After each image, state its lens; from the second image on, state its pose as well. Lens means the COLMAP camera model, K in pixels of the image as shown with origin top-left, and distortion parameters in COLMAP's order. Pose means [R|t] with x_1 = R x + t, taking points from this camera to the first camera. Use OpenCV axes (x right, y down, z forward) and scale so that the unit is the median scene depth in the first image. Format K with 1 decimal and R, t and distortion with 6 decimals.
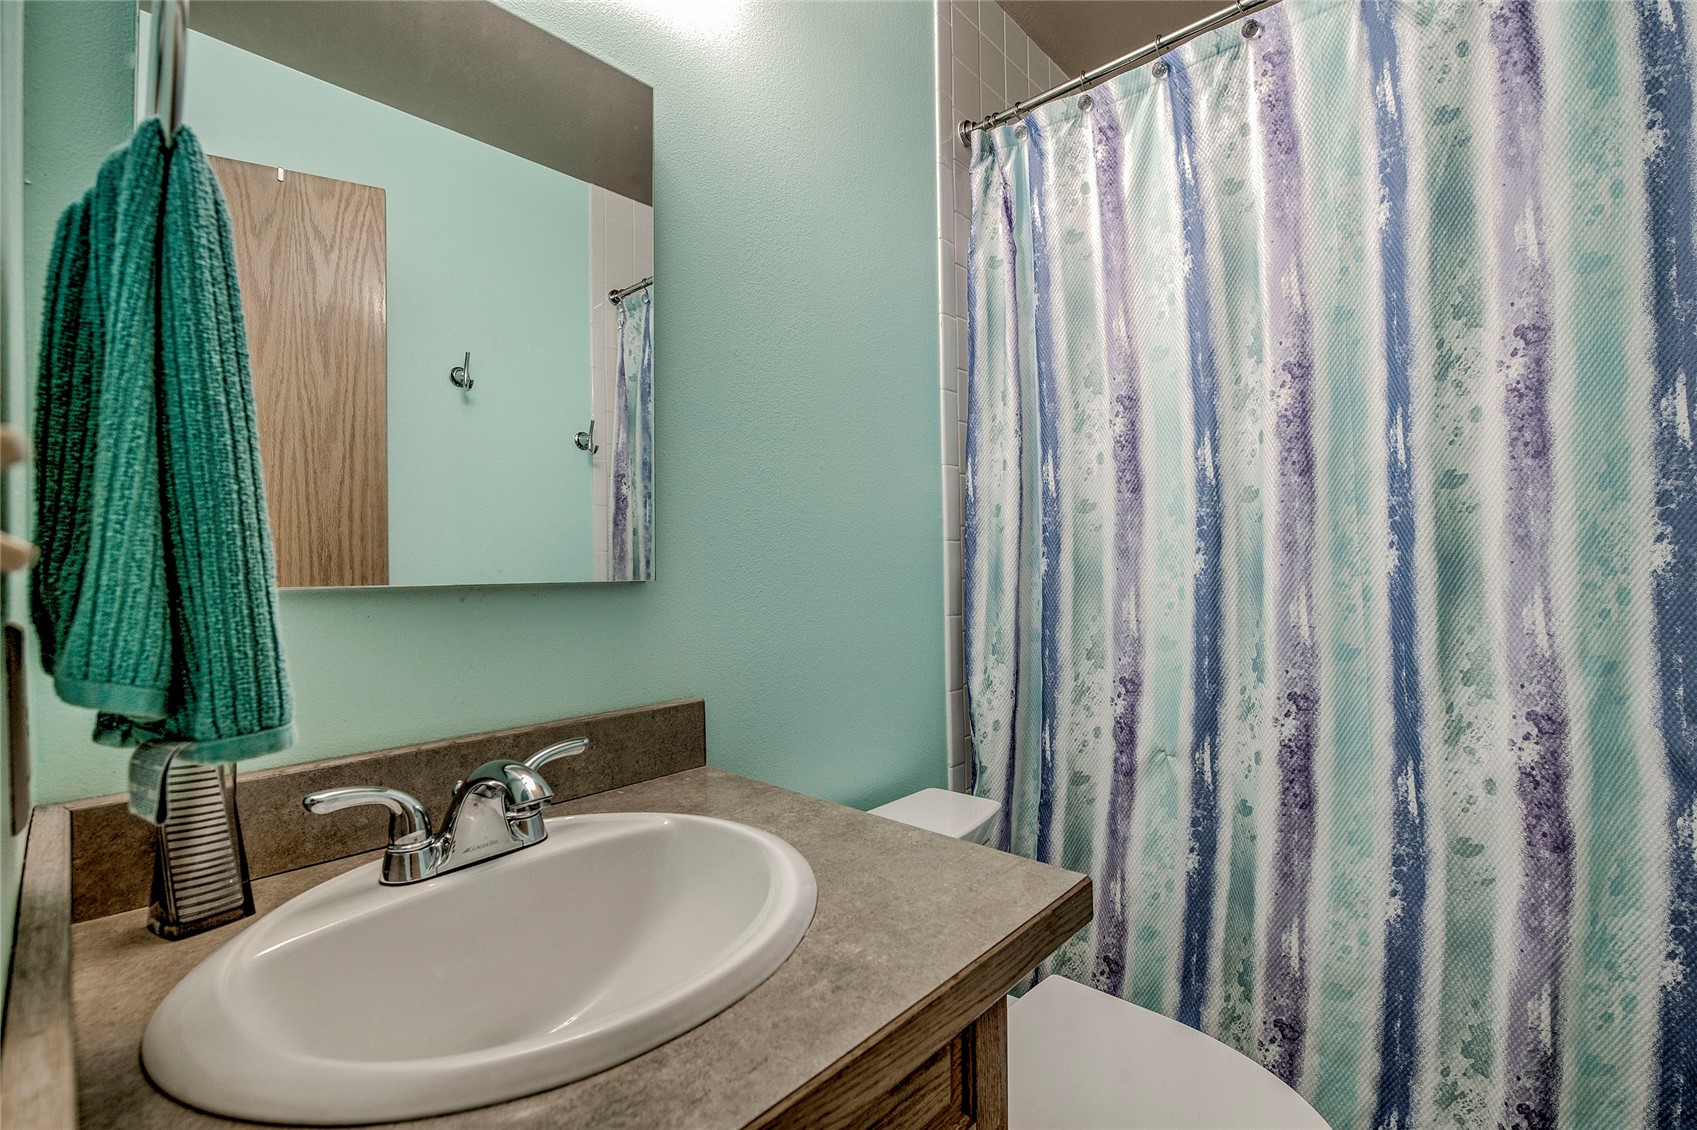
lens RADIAL K [[768.4, 0, 849.7], [0, 768.4, 567.8], [0, 0, 1]] dist [-0.012564, -0.000289]
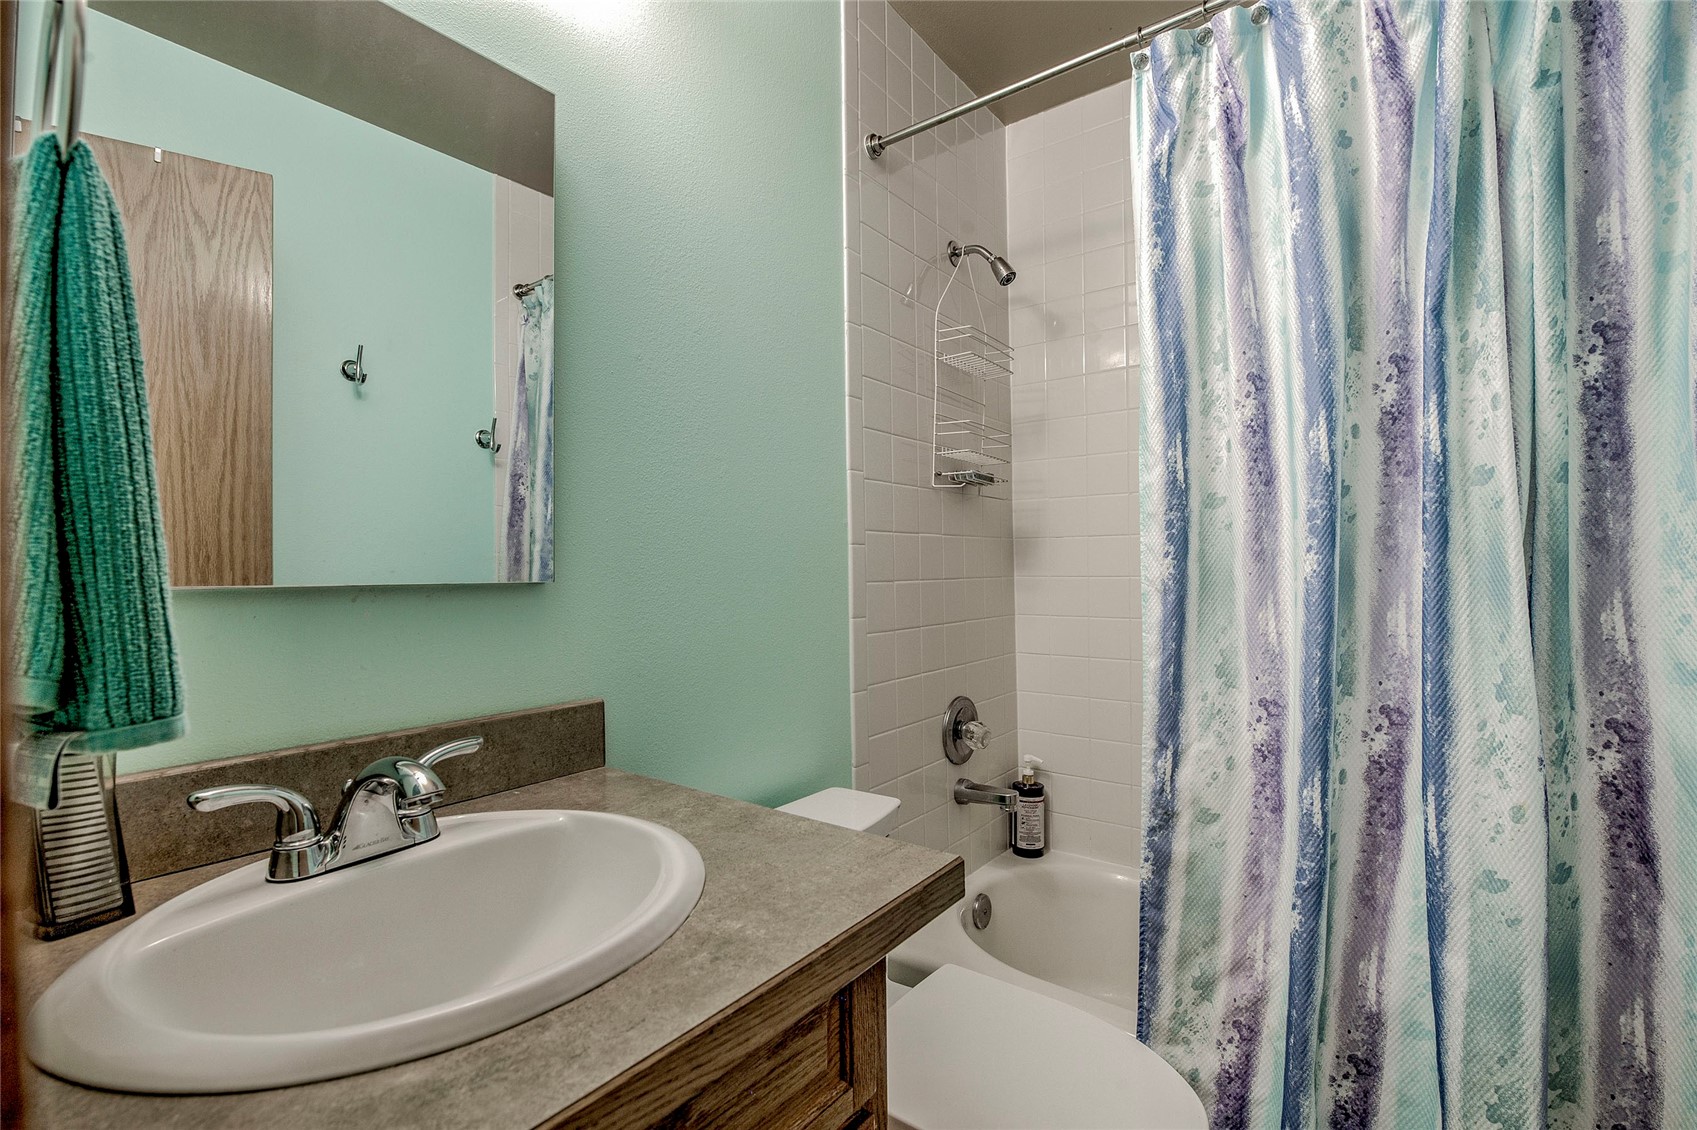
lens RADIAL K [[797.6, 0, 841.3], [0, 797.6, 566.4], [0, 0, 1]] dist [-0.012968, -0.000917]
pose [[0.996503, 0.003532, 0.083478, 0.067669], [-0.002875, 0.999964, -0.007994, 0.006749], [-0.083503, 0.007726, 0.996478, -0.138907]]
